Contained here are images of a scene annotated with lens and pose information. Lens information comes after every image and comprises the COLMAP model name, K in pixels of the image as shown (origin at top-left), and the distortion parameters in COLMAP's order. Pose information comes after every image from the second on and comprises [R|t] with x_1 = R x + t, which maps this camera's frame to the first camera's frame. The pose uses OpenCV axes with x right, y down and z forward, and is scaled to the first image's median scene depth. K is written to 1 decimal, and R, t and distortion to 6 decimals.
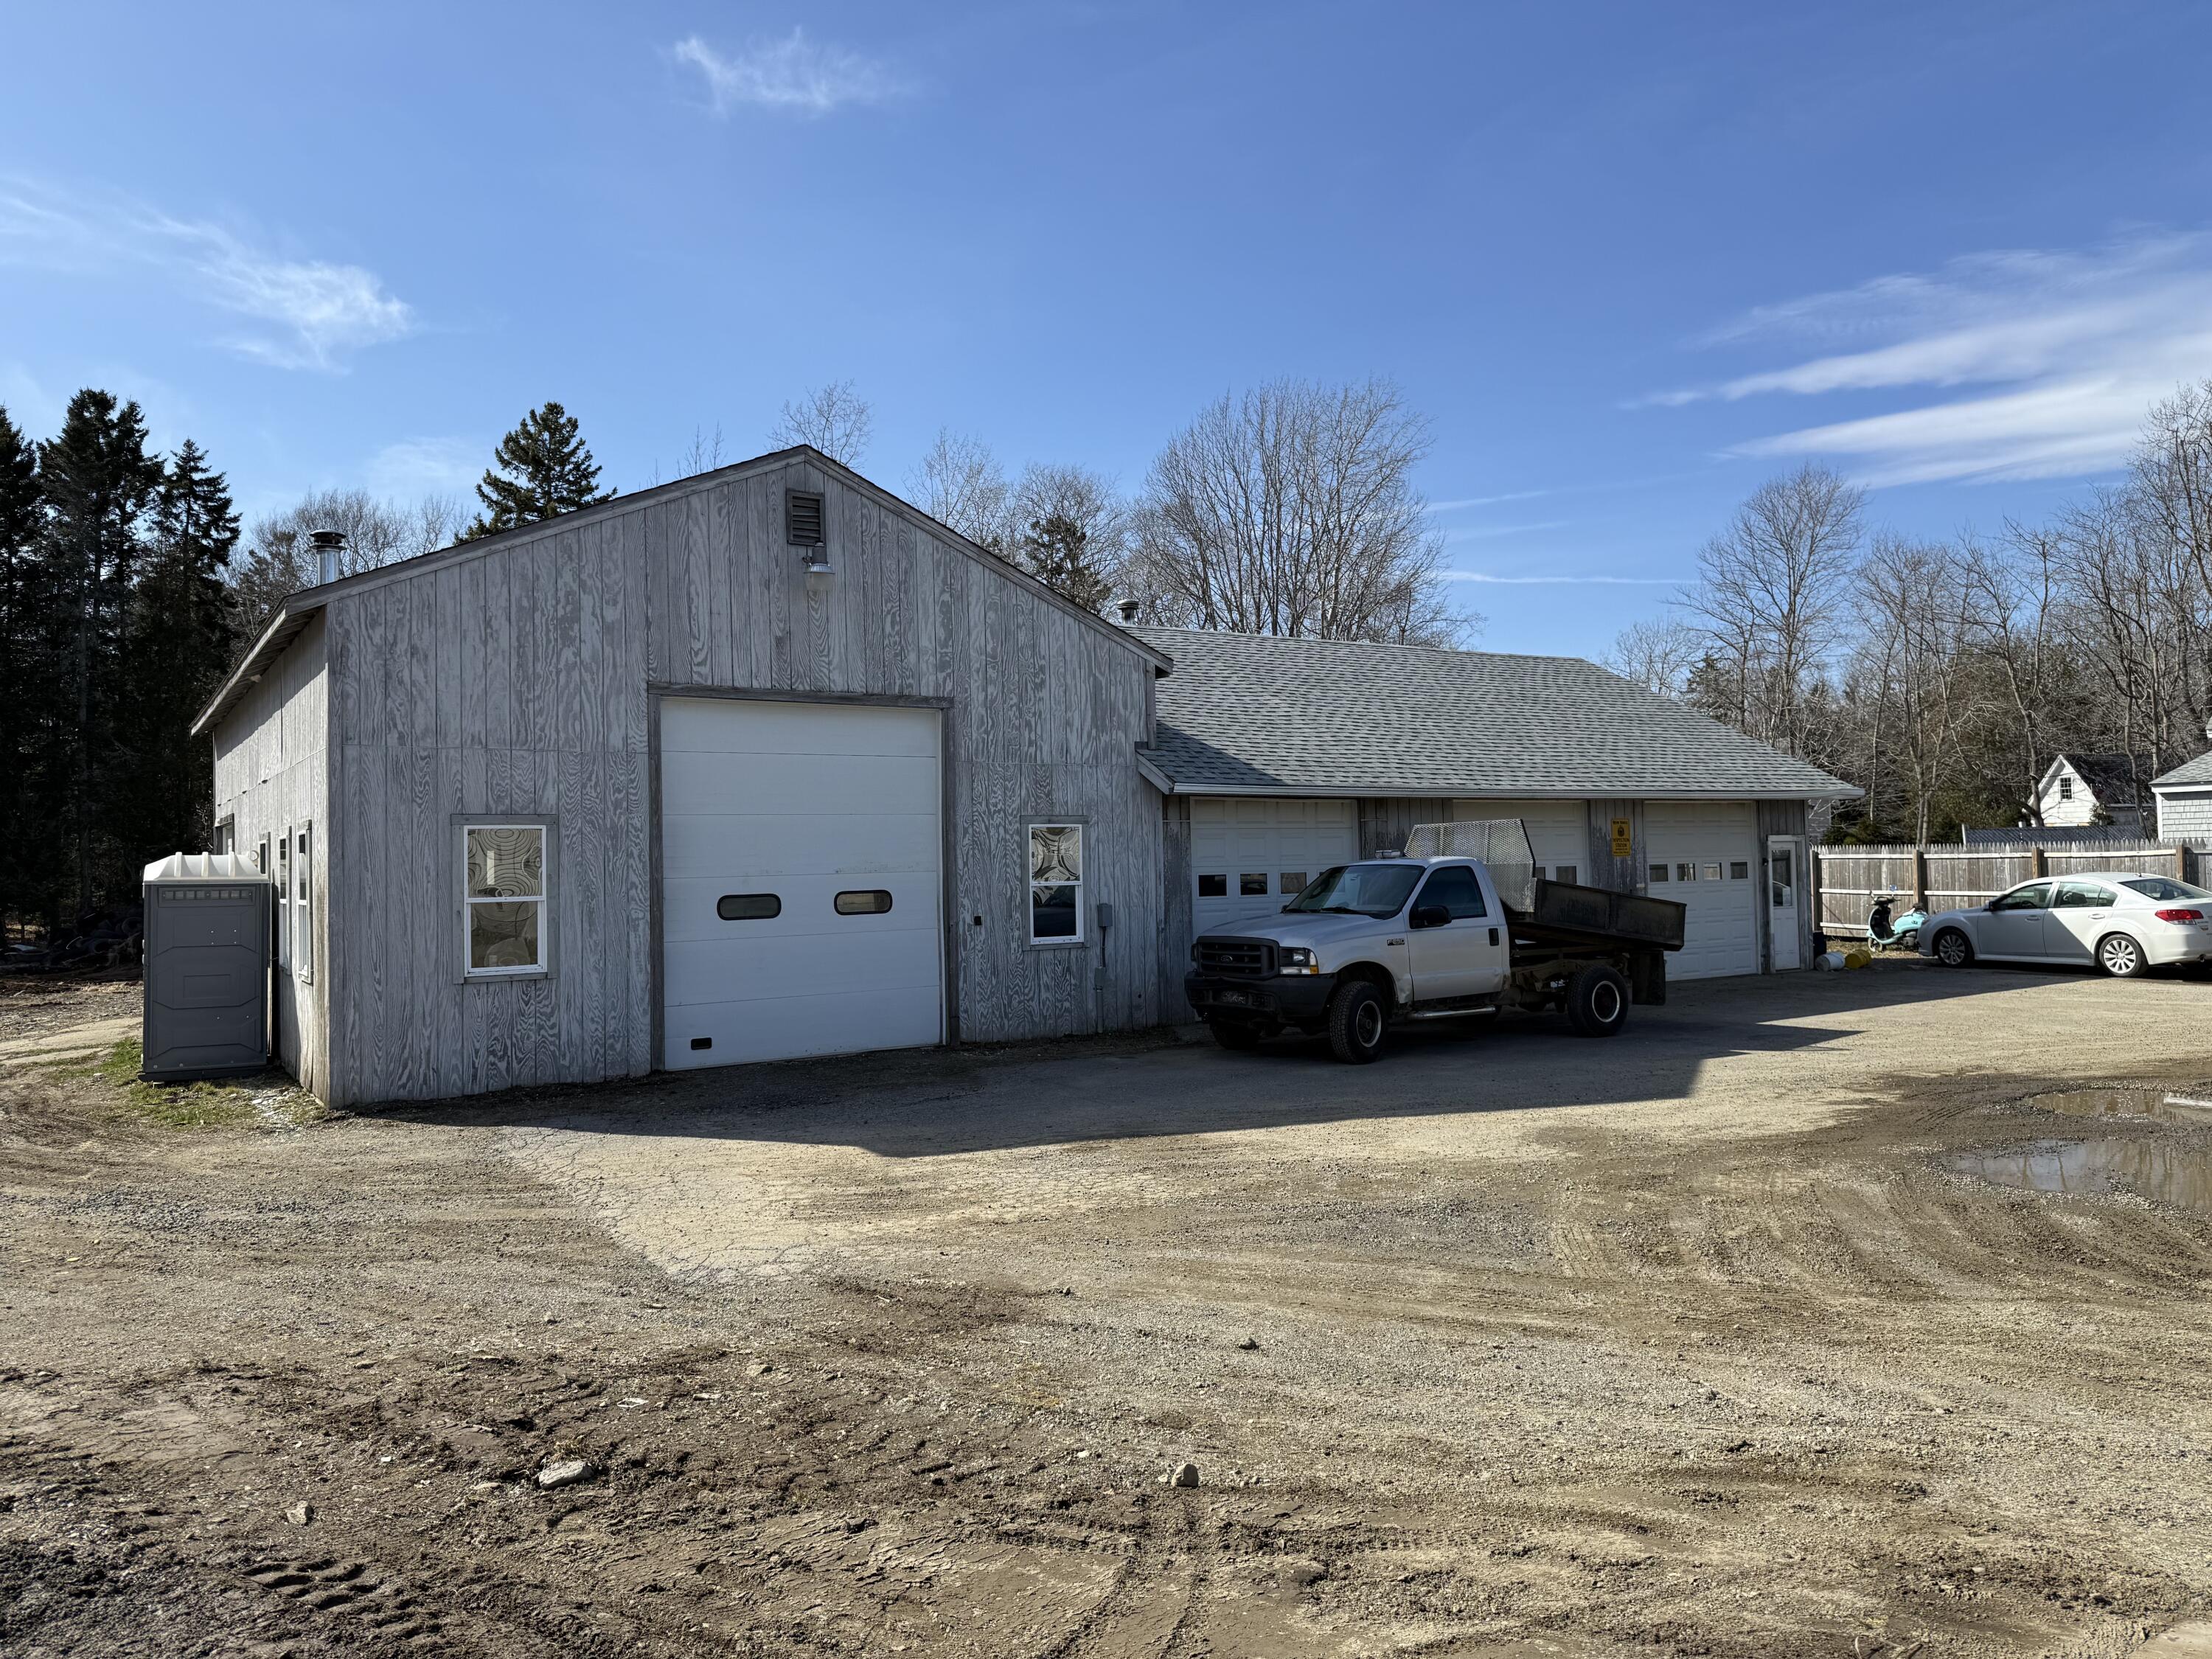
lens RADIAL K [[1539.5, 0, 1108.9], [0, 1539.5, 809.2], [0, 0, 1]] dist [0.018046, -0.033218]
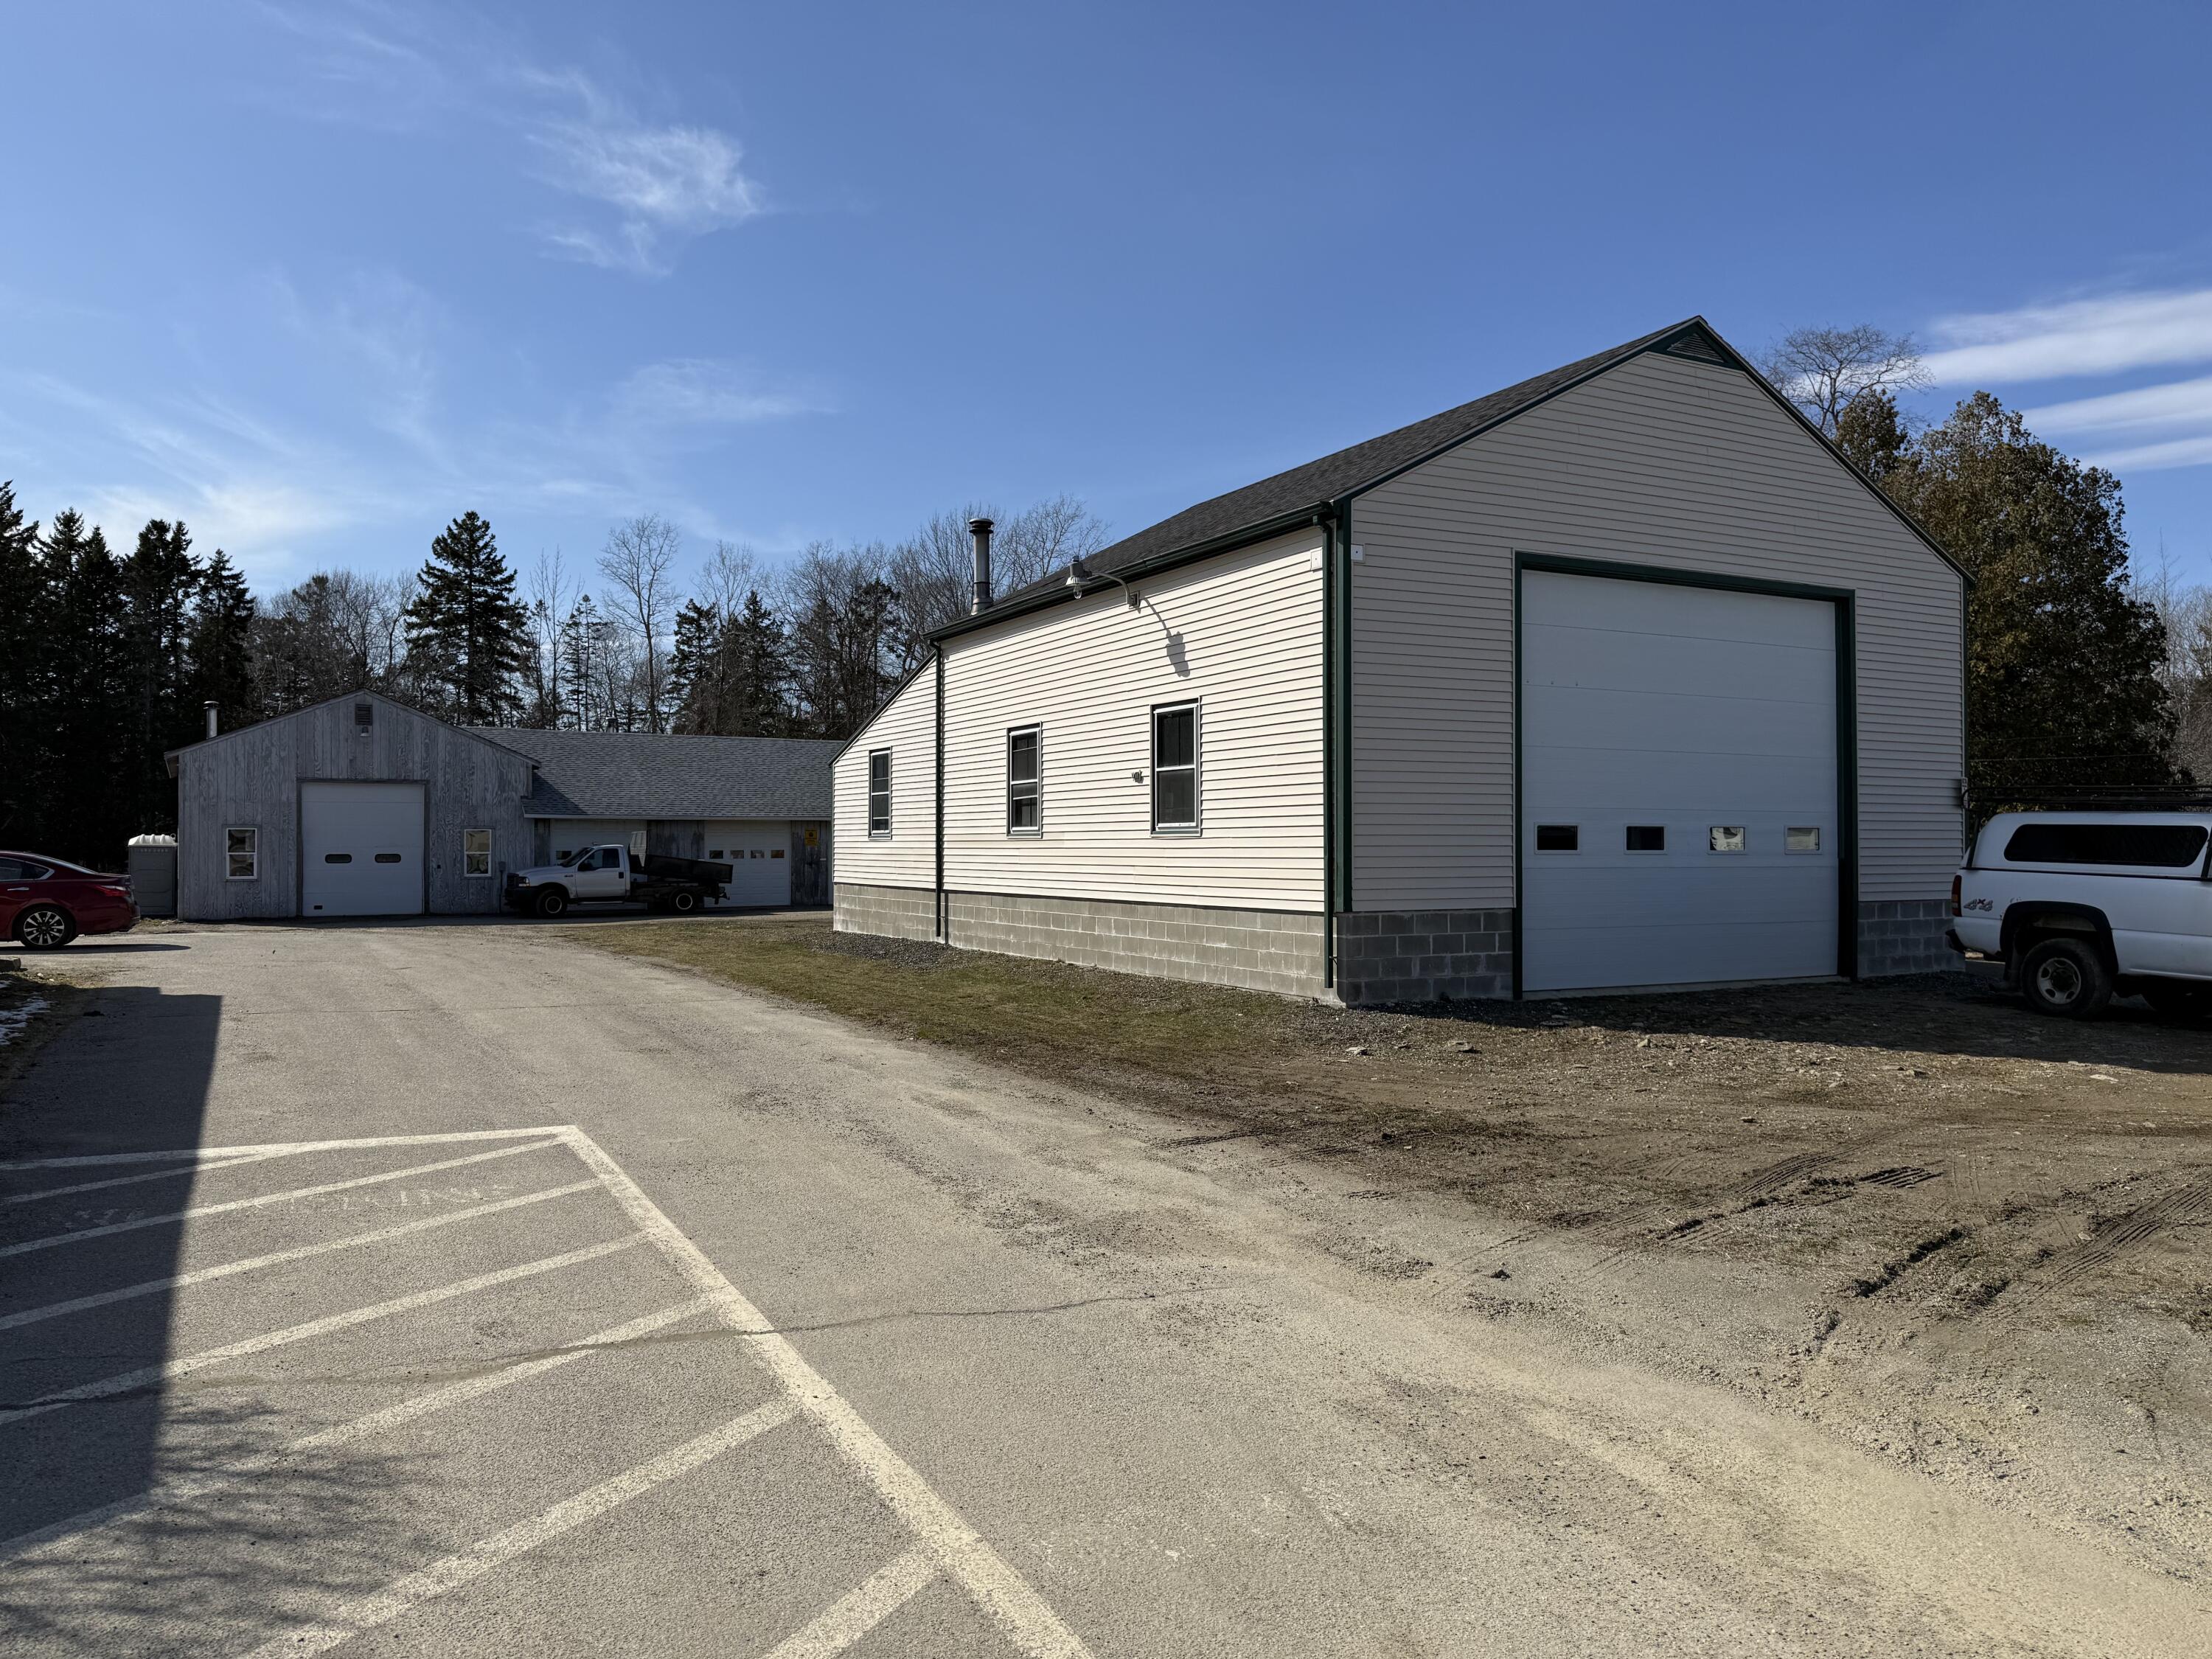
lens RADIAL K [[1539.5, 0, 1056.9], [0, 1539.5, 840.9], [0, 0, 1]] dist [0.018046, -0.033218]
pose [[0.996794, 0.018313, -0.077886, 1.142684], [-0.015566, 0.999240, 0.035727, -0.078129], [0.078481, -0.034401, 0.996322, -1.488221]]
